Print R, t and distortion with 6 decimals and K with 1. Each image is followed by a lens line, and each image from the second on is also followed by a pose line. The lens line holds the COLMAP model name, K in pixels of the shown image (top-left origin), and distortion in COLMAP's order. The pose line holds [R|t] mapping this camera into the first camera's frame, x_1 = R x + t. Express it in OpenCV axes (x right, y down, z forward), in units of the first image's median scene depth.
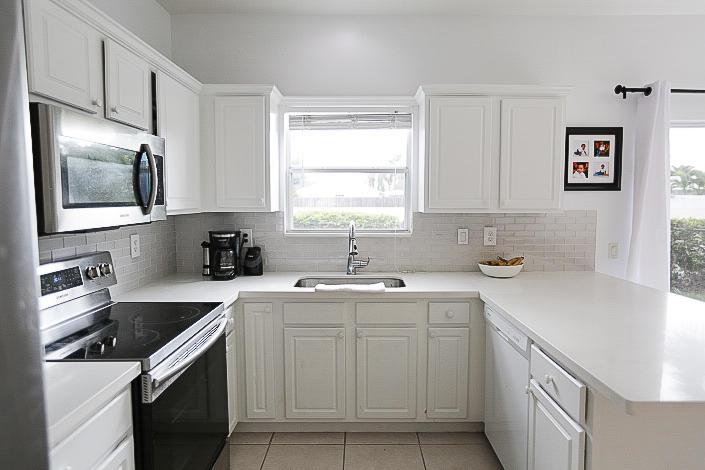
lens RADIAL K [[407.0, 0, 355.6], [0, 407.0, 231.4], [0, 0, 1]] dist [-0.037796, 0.000591]
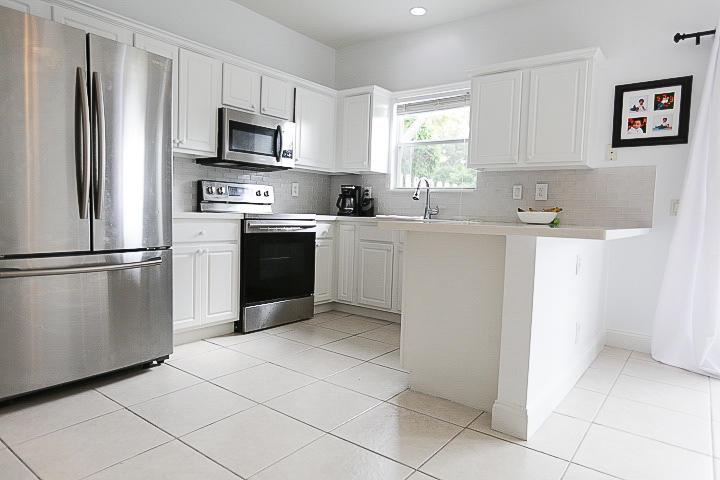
lens RADIAL K [[454.3, 0, 359.4], [0, 454.3, 241.8], [0, 0, 1]] dist [0.002895, 0.000751]
pose [[0.794807, 0.068355, -0.603000, 0.717142], [-0.078273, 0.996883, 0.009835, 0.181735], [0.601793, 0.039382, 0.797680, -0.319154]]
